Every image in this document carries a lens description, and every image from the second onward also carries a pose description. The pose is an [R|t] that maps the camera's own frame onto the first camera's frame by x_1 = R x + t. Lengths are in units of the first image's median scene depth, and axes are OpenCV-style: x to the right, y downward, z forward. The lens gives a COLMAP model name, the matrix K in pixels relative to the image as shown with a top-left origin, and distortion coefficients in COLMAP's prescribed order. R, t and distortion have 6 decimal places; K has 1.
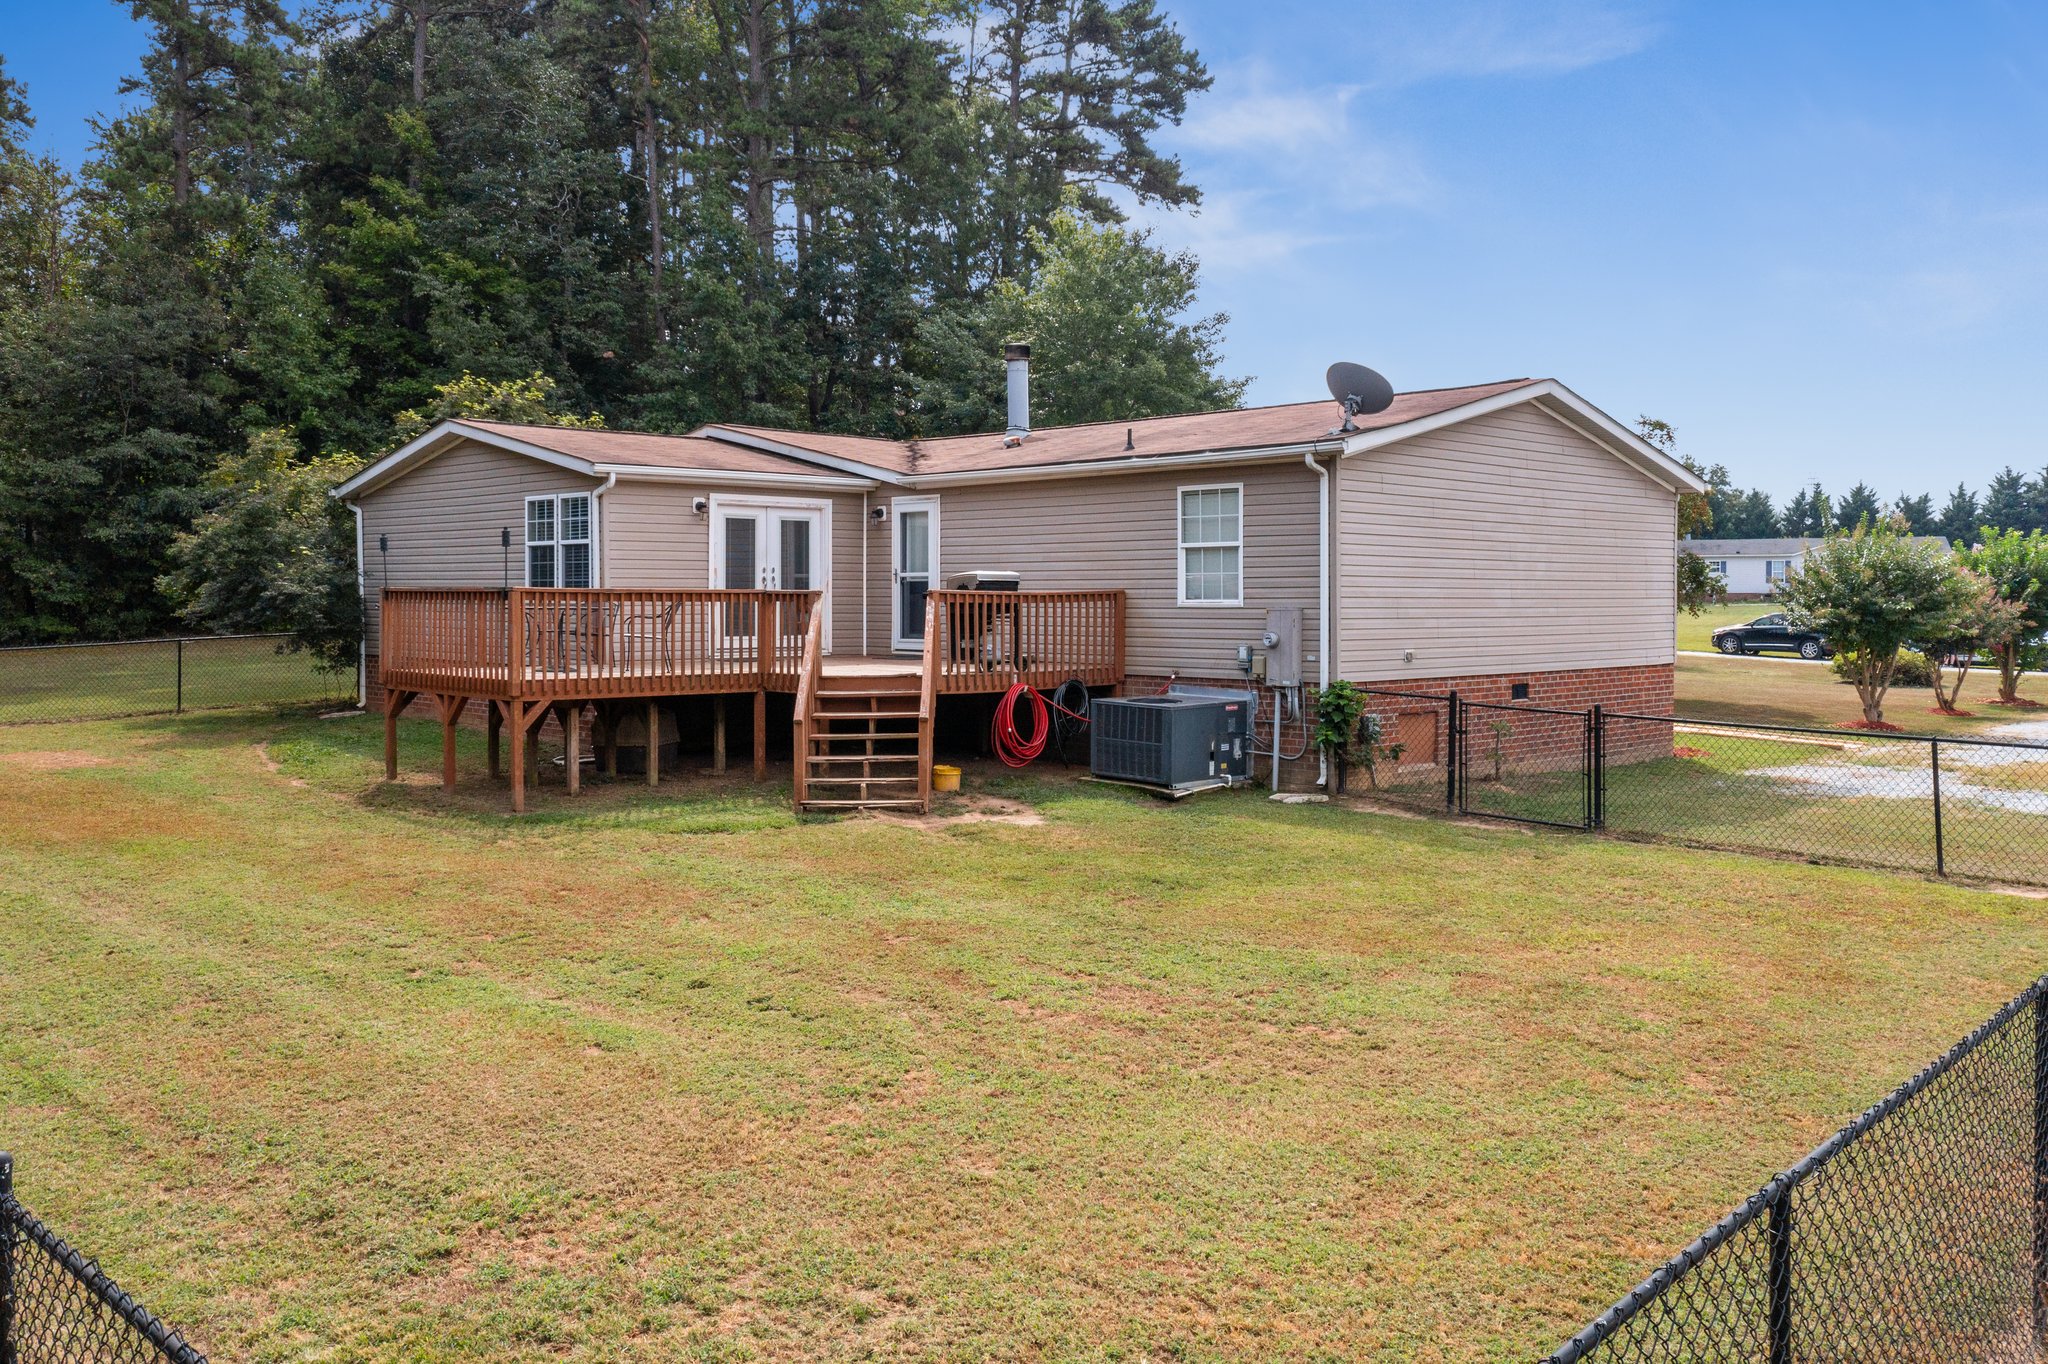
lens RADIAL K [[1605.9, 0, 1040.1], [0, 1605.9, 683.0], [0, 0, 1]] dist [-0.009993, 0.015269]
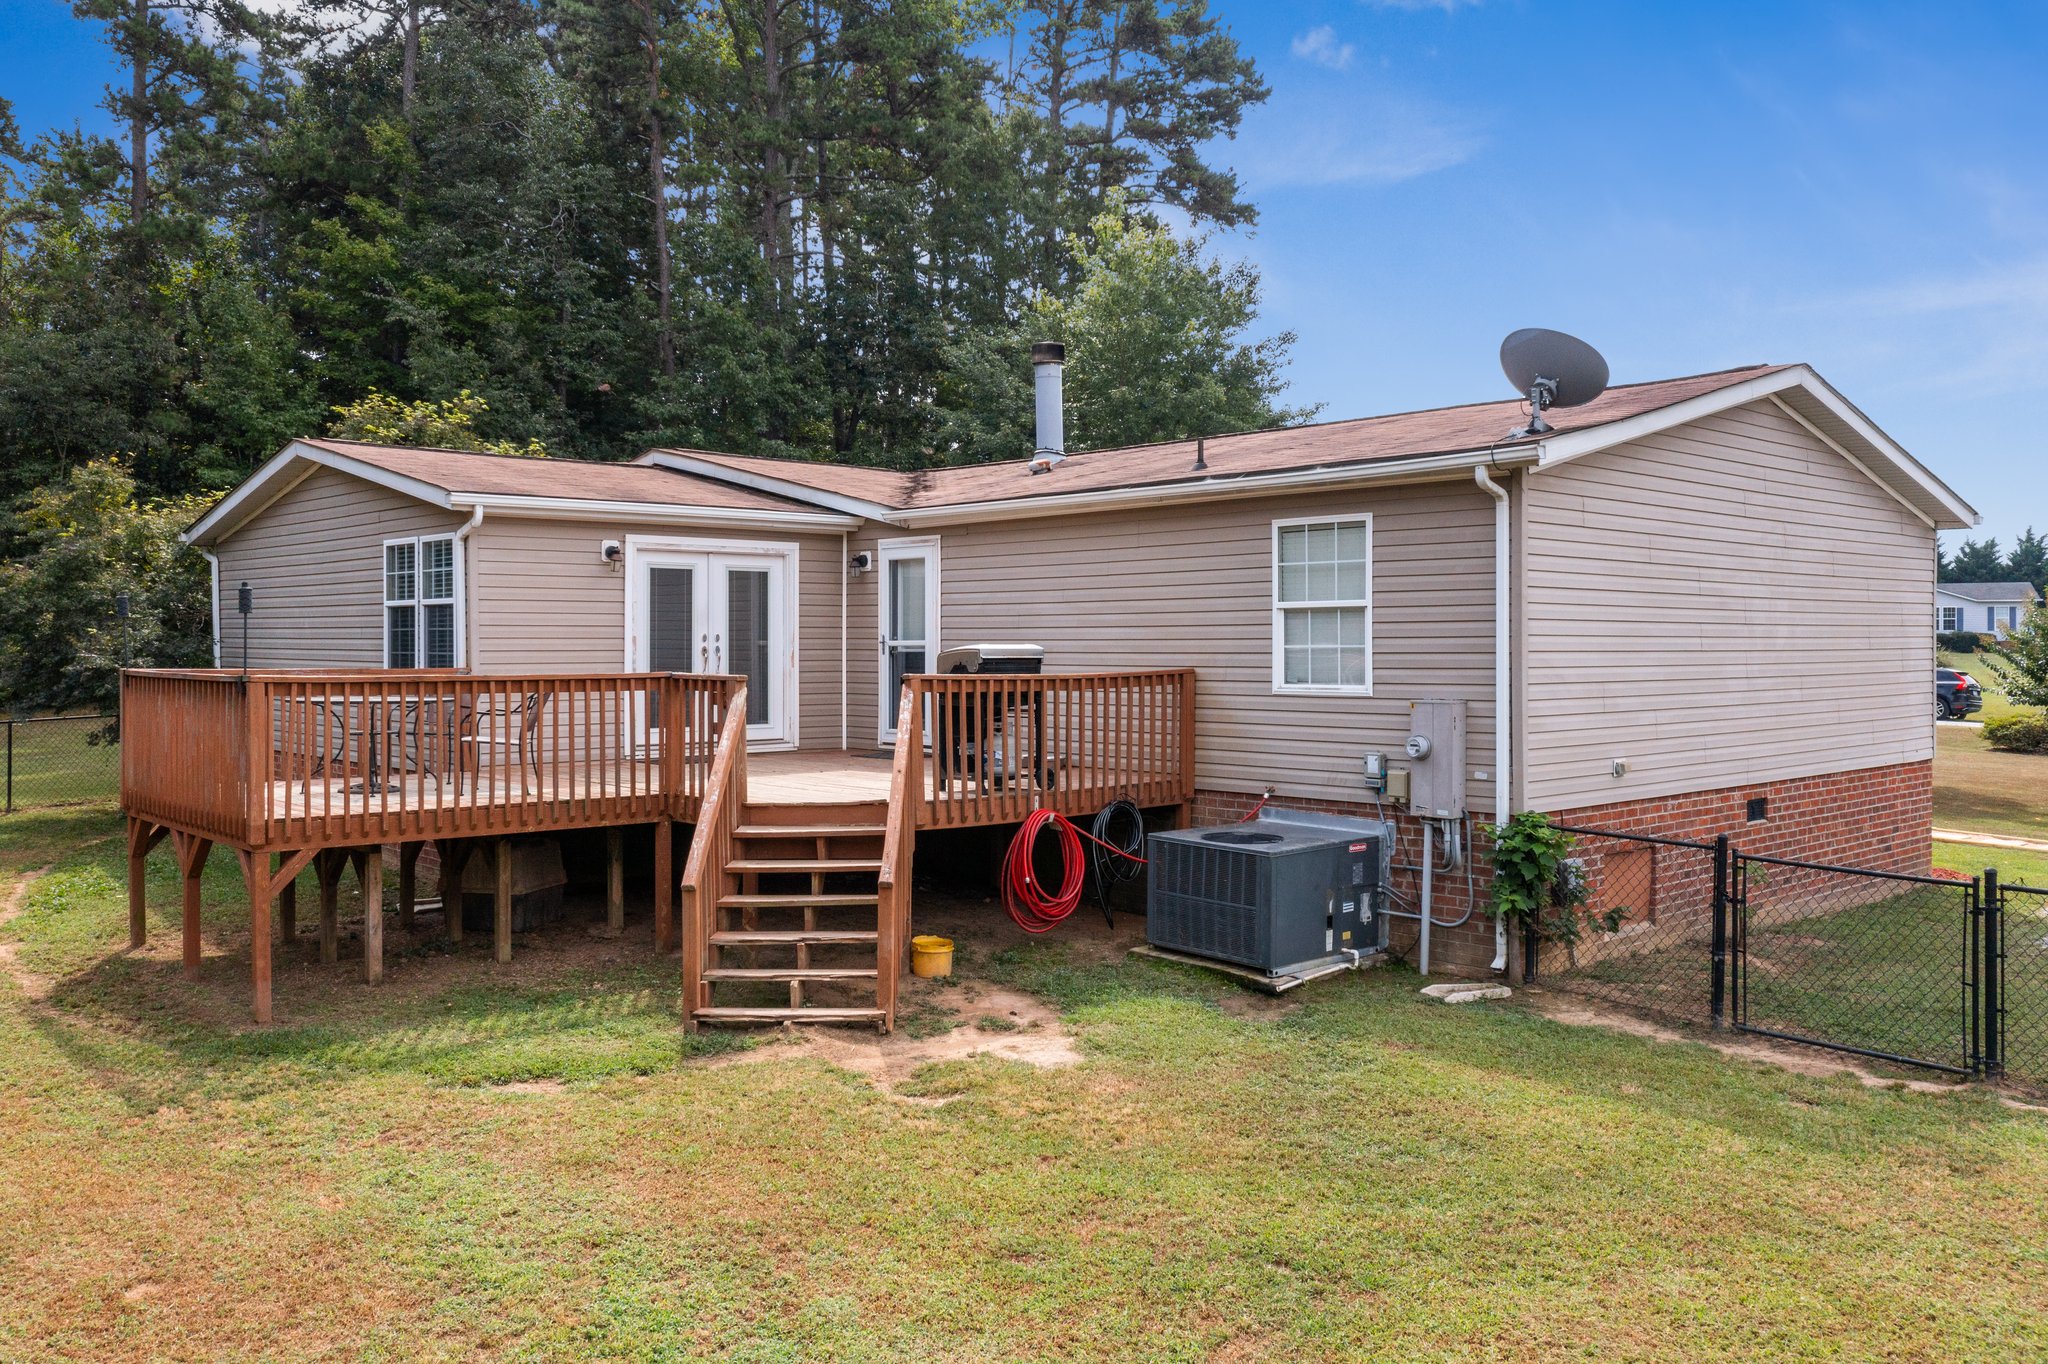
lens RADIAL K [[1619.5, 0, 1023.9], [0, 1619.5, 741.9], [0, 0, 1]] dist [0.002222, -0.000916]
pose [[0.999296, -0.000150, -0.037517, 0.004315], [0.000347, 0.999986, 0.005235, -0.026581], [0.037516, -0.005245, 0.999282, 0.260718]]
